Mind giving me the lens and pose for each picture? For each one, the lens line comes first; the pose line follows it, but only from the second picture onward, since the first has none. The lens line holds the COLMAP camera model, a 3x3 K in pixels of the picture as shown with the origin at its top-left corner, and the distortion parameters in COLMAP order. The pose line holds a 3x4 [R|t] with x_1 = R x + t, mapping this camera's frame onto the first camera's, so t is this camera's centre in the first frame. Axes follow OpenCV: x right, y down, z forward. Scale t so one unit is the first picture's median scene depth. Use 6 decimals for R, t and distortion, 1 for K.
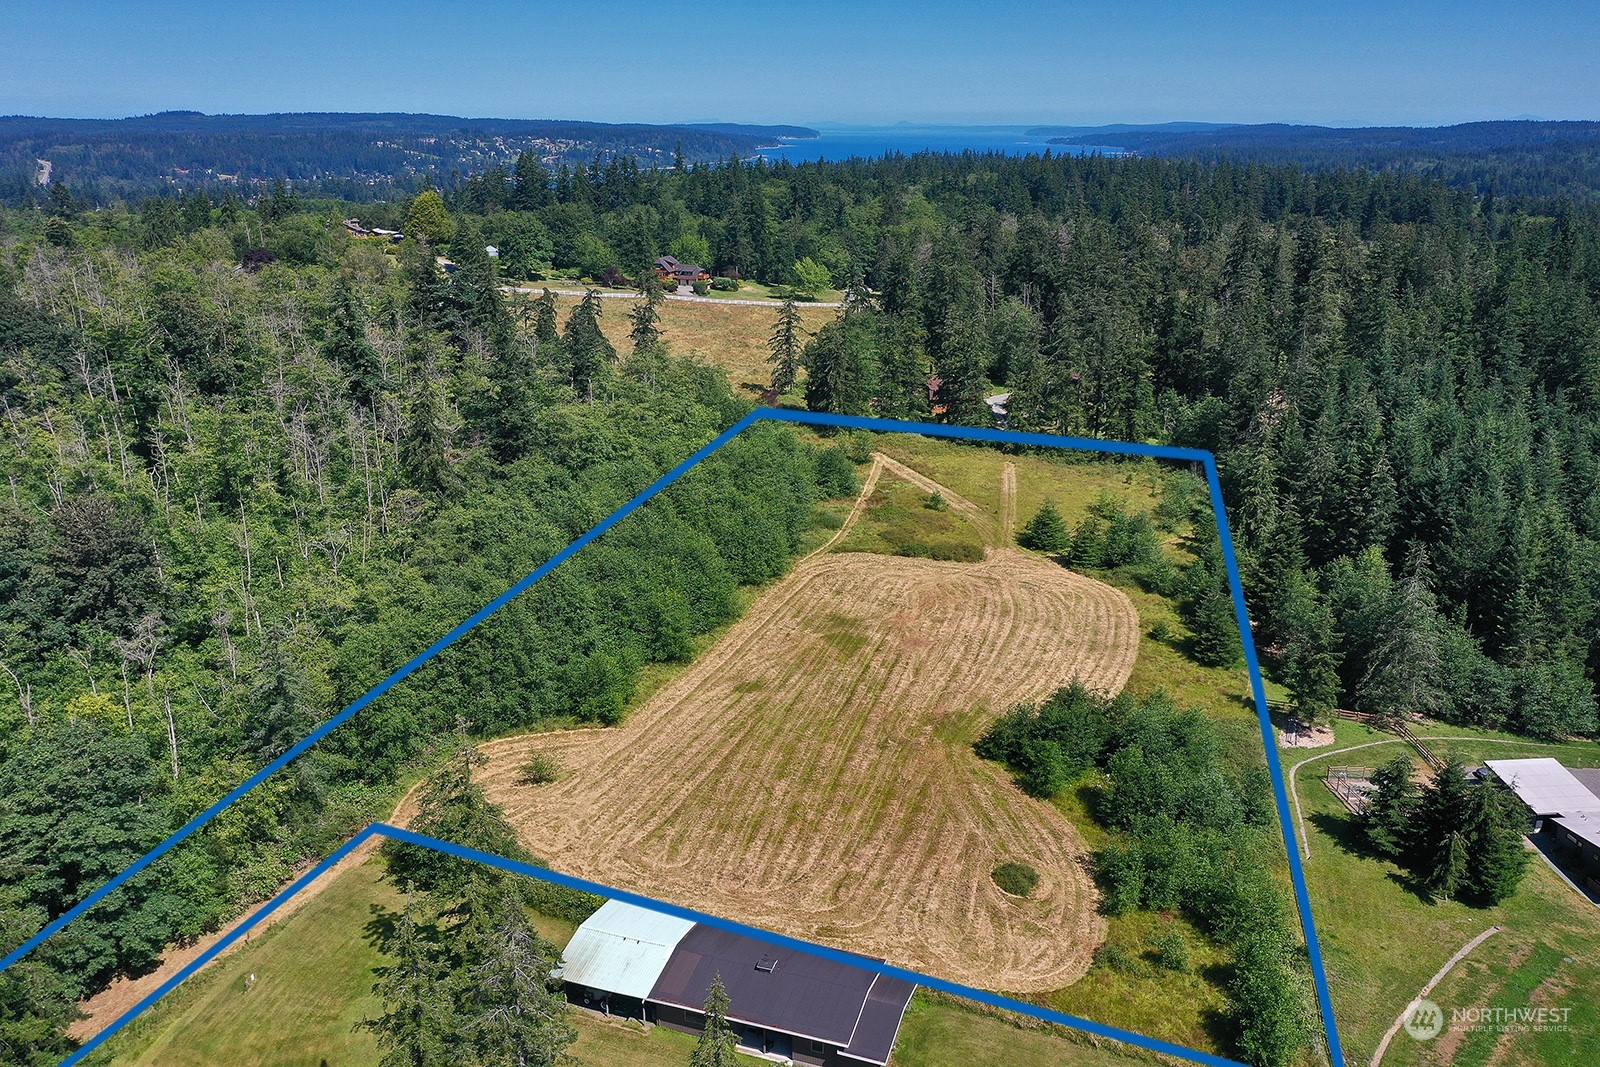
lens RADIAL K [[1277.1, 0, 804.7], [0, 1277.1, 522.0], [0, 0, 1]] dist [0.008763, 0.005730]
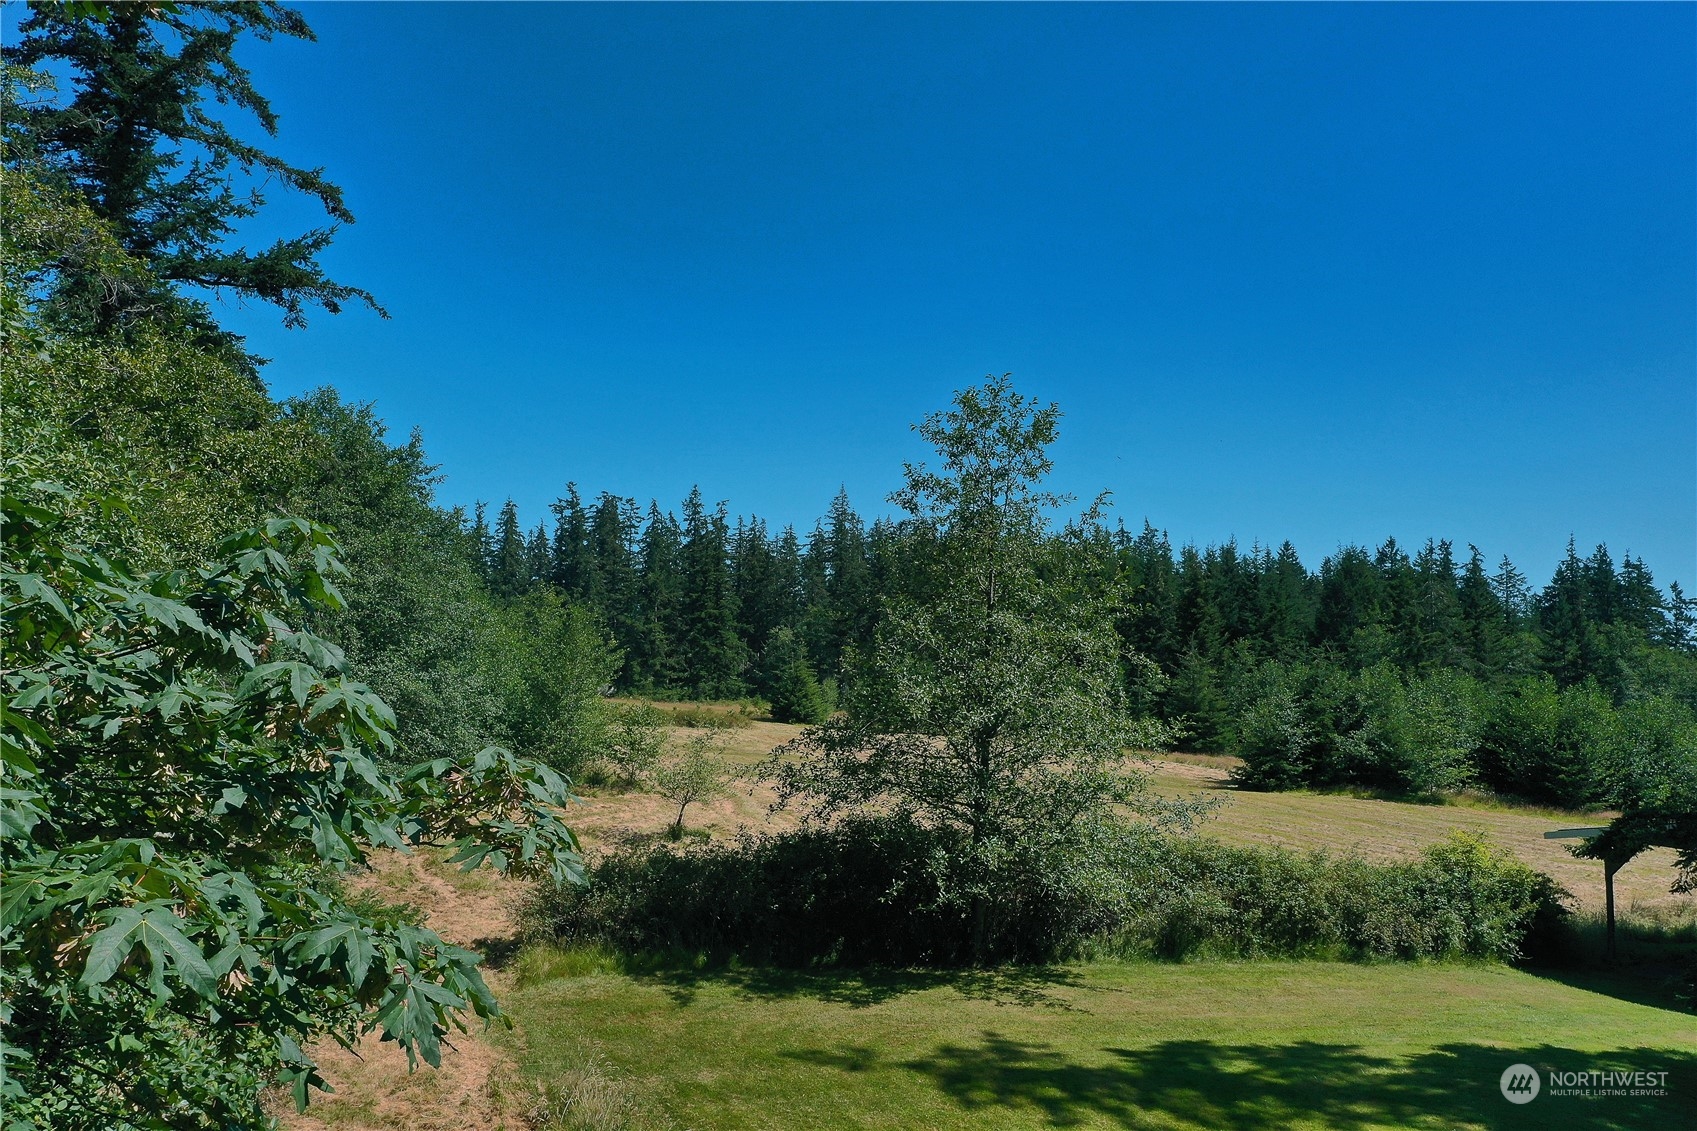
lens RADIAL K [[1353.7, 0, 852.5], [0, 1353.7, 562.5], [0, 0, 1]] dist [0.015118, 0.004322]
pose [[0.762102, 0.056089, 0.645023, -0.268622], [0.186137, 0.935203, -0.301246, 0.168692], [-0.620124, 0.349643, 0.702279, 0.479270]]
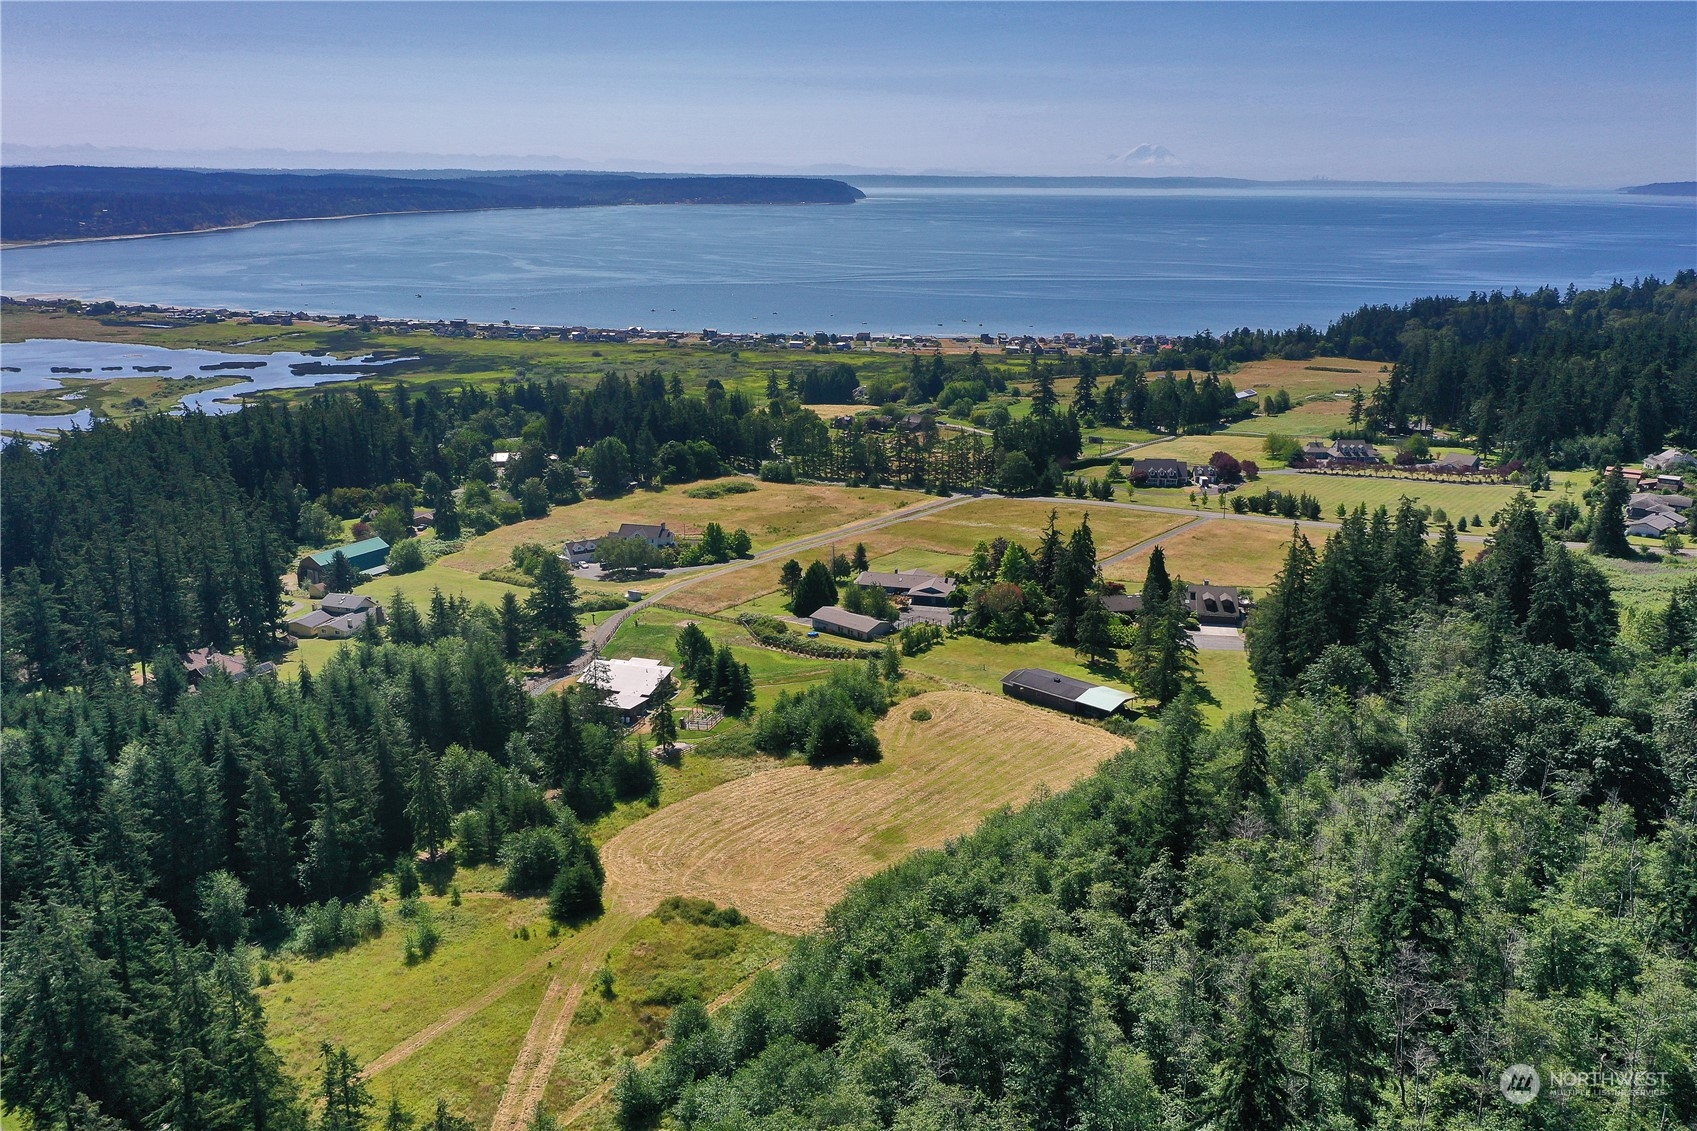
lens RADIAL K [[1354.5, 0, 855.0], [0, 1354.5, 567.7], [0, 0, 1]] dist [0.008763, 0.005730]
pose [[-0.923573, -0.094525, 0.371588, -0.337539], [0.118983, 0.850636, 0.512114, -0.675495], [-0.364494, 0.517188, -0.774378, 1.612898]]
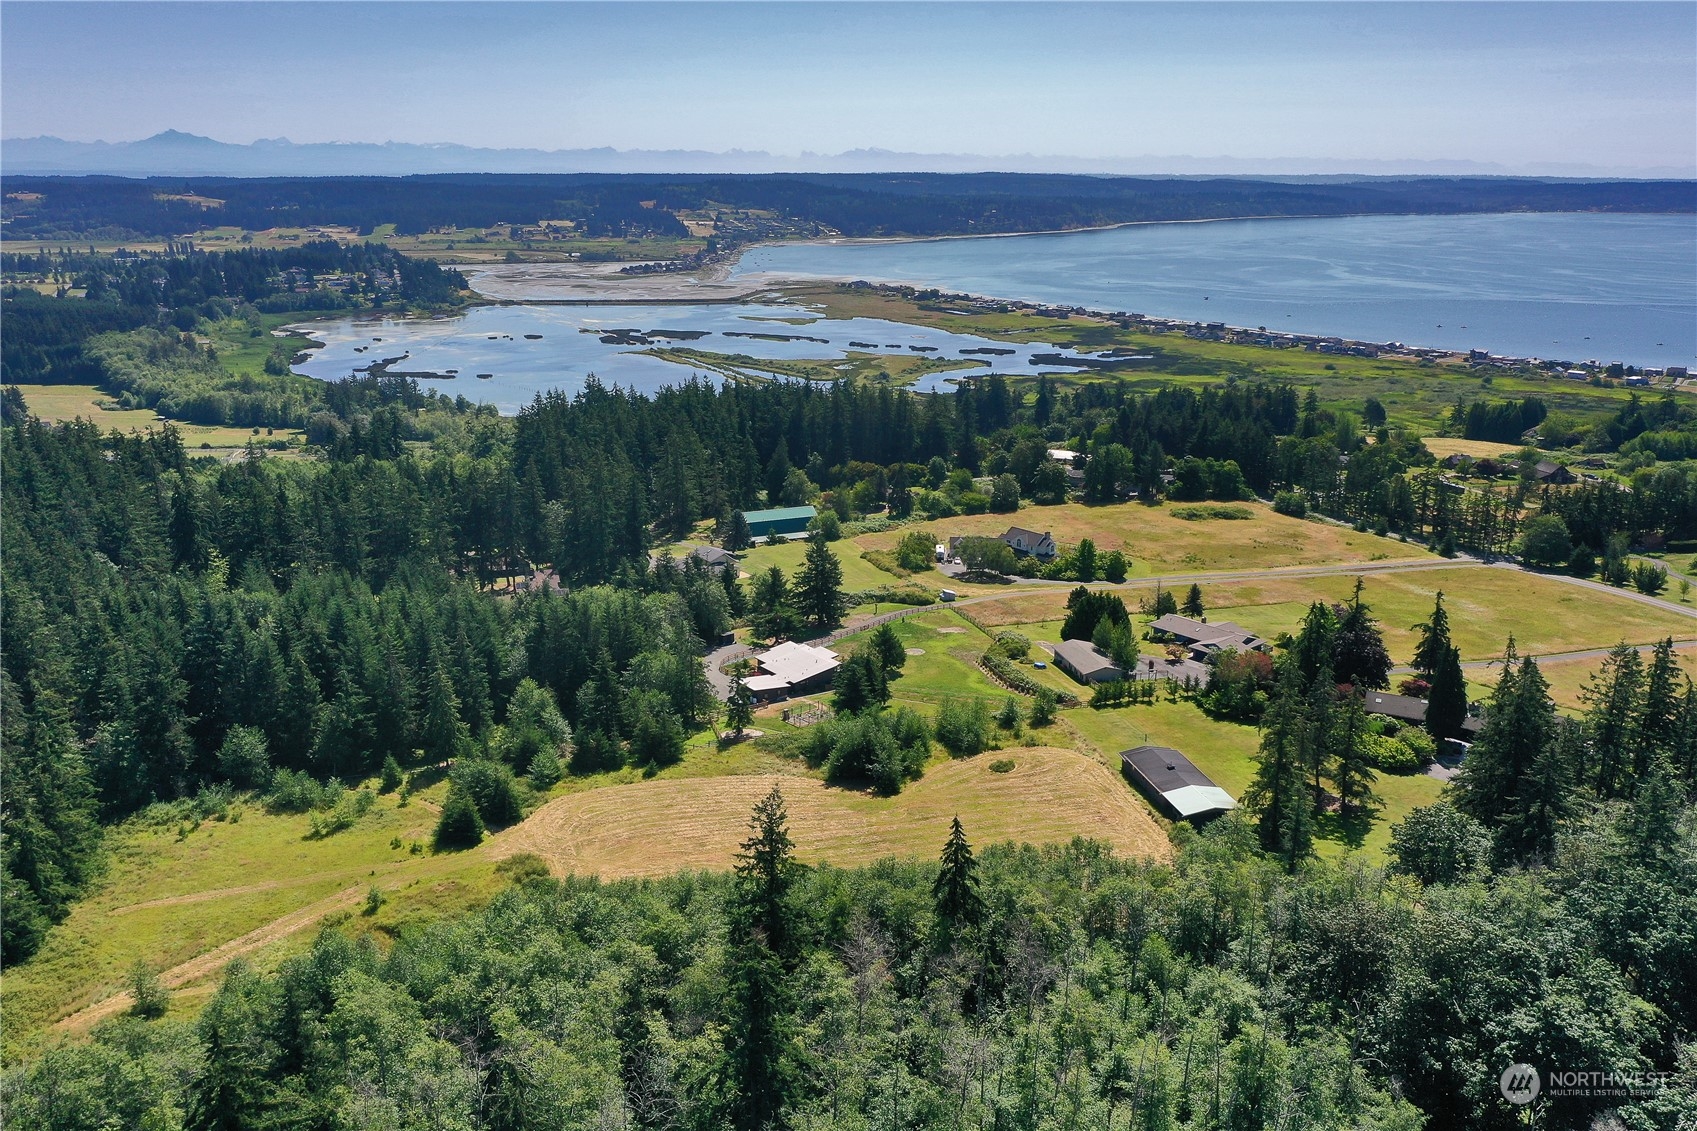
lens RADIAL K [[1354.5, 0, 847.4], [0, 1354.5, 560.0], [0, 0, 1]] dist [0.008763, 0.005730]
pose [[-0.525420, -0.219305, 0.822094, -0.811056], [0.243215, 0.887183, 0.392113, -0.524497], [-0.815340, 0.405970, -0.412806, 1.150956]]
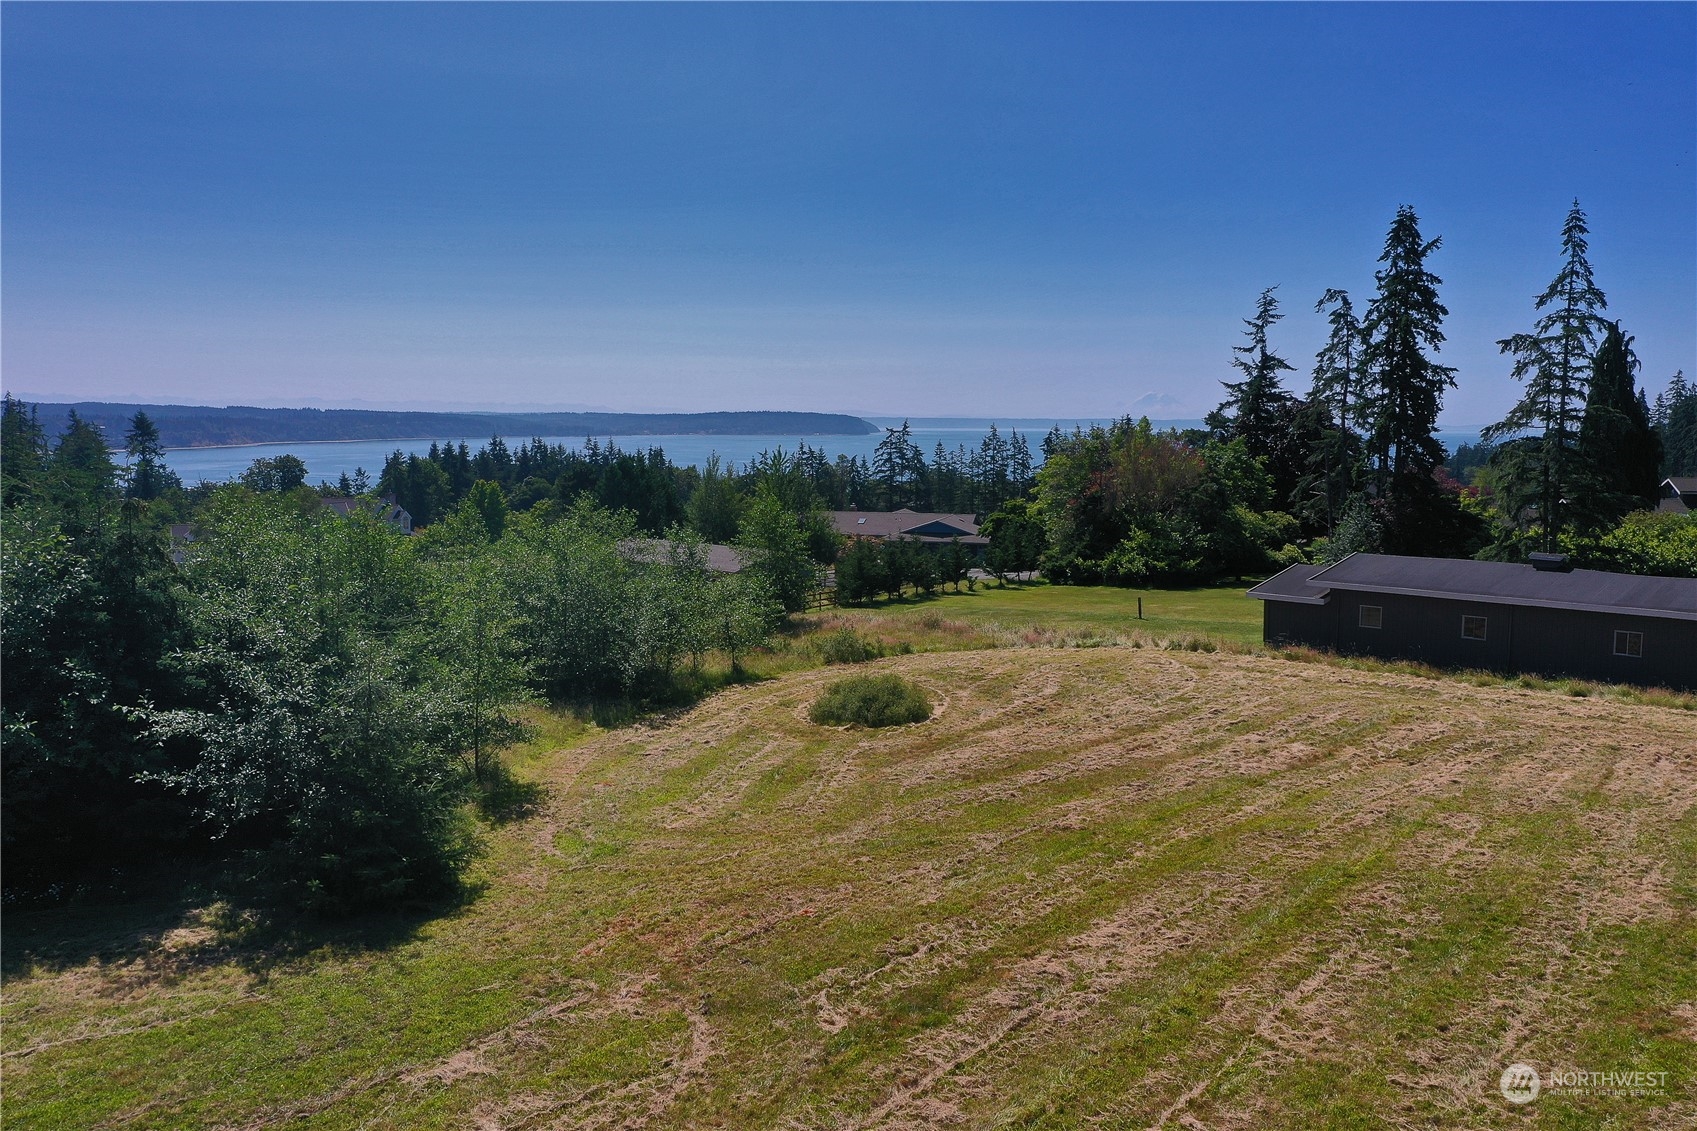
lens RADIAL K [[1354.5, 0, 855.1], [0, 1354.5, 570.1], [0, 0, 1]] dist [0.008763, 0.005730]
pose [[-0.918965, -0.028030, 0.393343, 0.004847], [0.123772, 0.926562, 0.355196, 0.056021], [-0.374412, 0.375097, -0.848008, 0.799170]]
